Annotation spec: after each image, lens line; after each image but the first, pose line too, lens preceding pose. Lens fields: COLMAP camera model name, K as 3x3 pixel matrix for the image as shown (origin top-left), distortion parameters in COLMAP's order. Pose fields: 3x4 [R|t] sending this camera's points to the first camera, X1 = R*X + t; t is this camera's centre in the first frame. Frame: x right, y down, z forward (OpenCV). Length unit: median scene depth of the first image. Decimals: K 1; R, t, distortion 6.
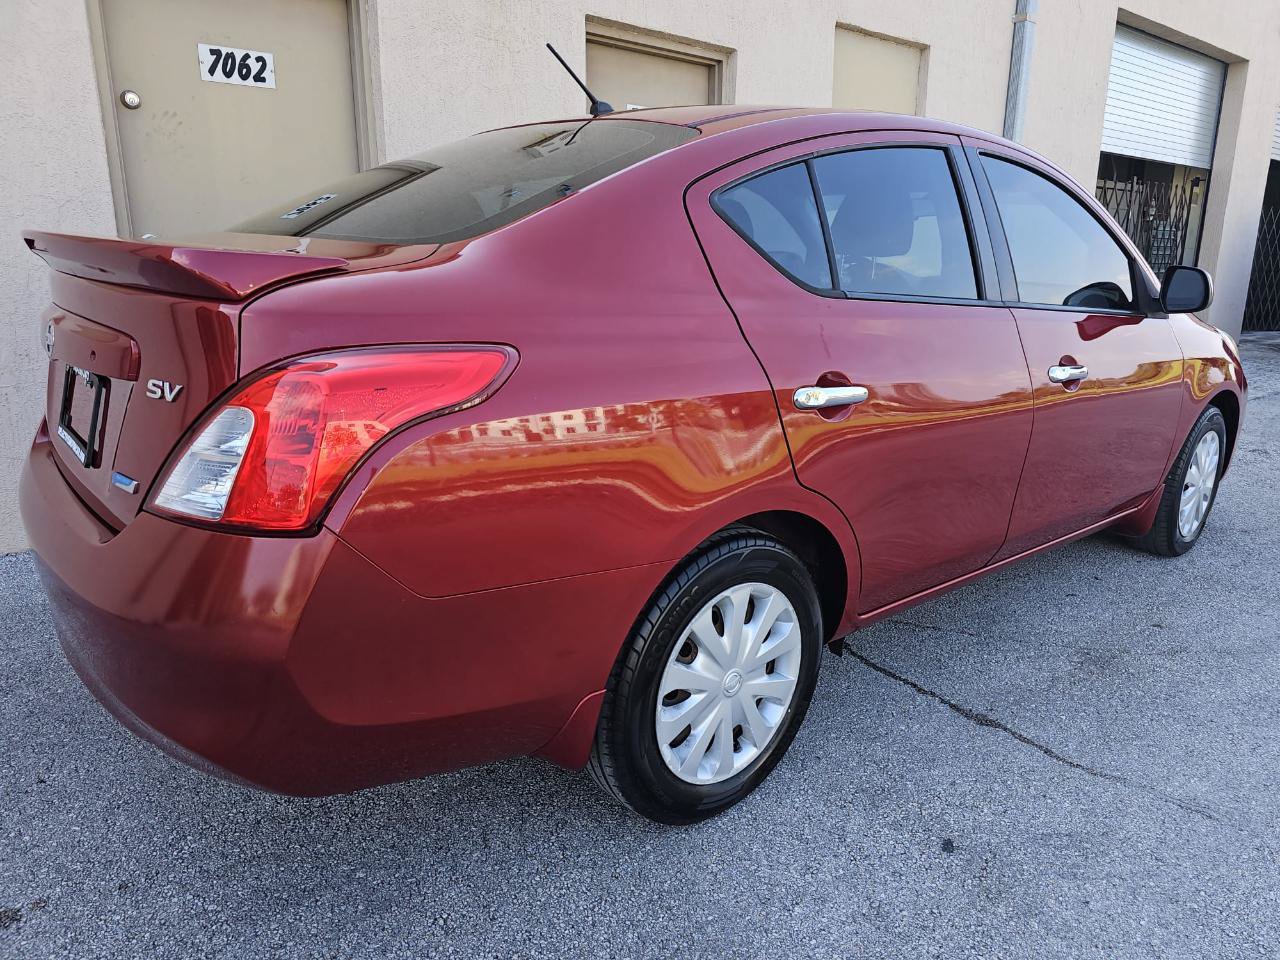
lens RADIAL K [[875.4, 0, 648.5], [0, 875.4, 491.7], [0, 0, 1]] dist [0.037245, -0.029233]
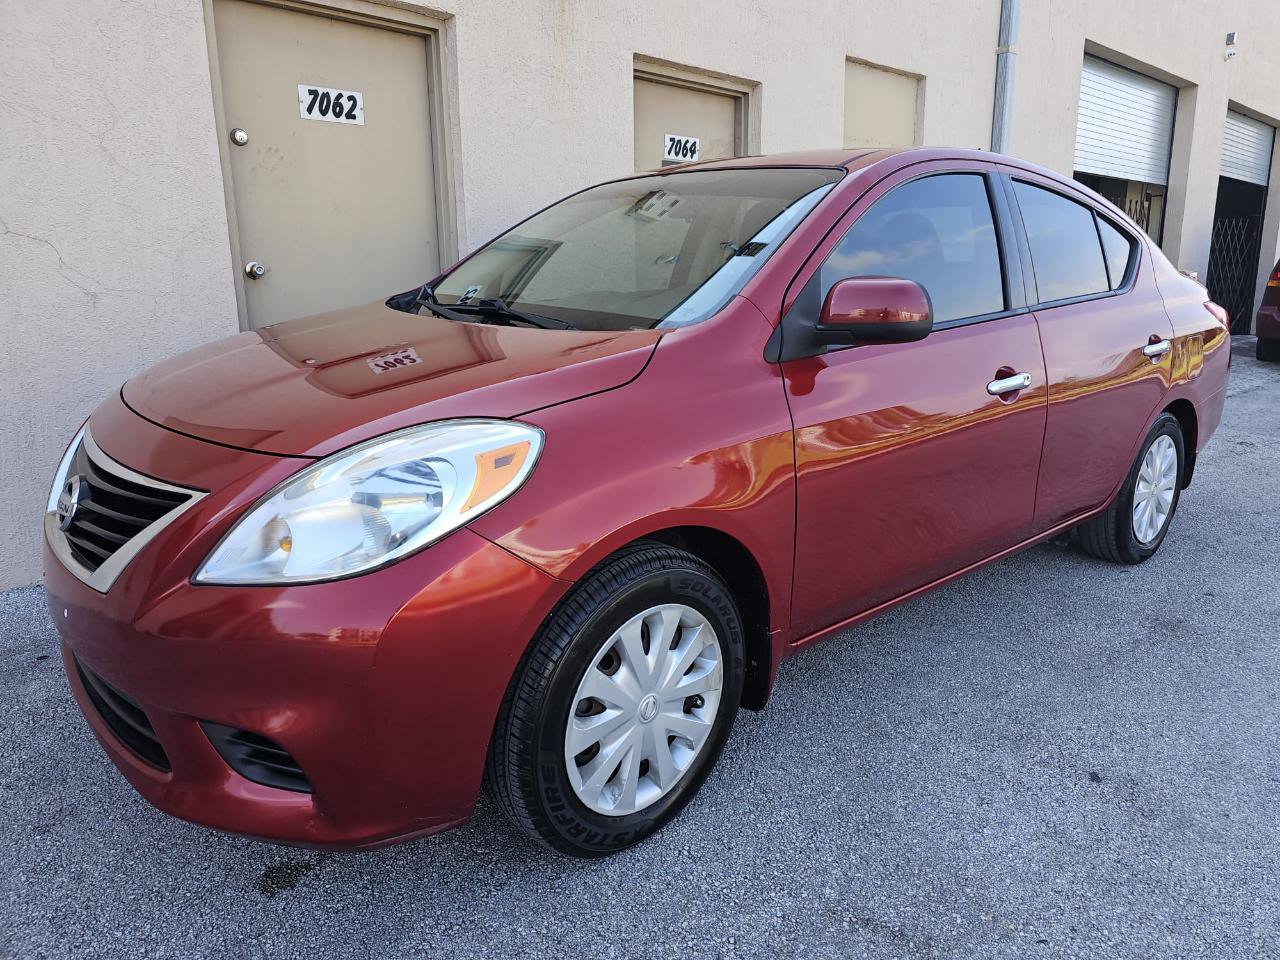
lens RADIAL K [[875.4, 0, 646.2], [0, 875.4, 475.2], [0, 0, 1]] dist [0.037245, -0.029233]
pose [[0.998533, -0.027374, 0.046728, -0.124278], [0.029103, 0.998901, -0.036727, 0.015223], [-0.045671, 0.038033, 0.998232, -0.058276]]
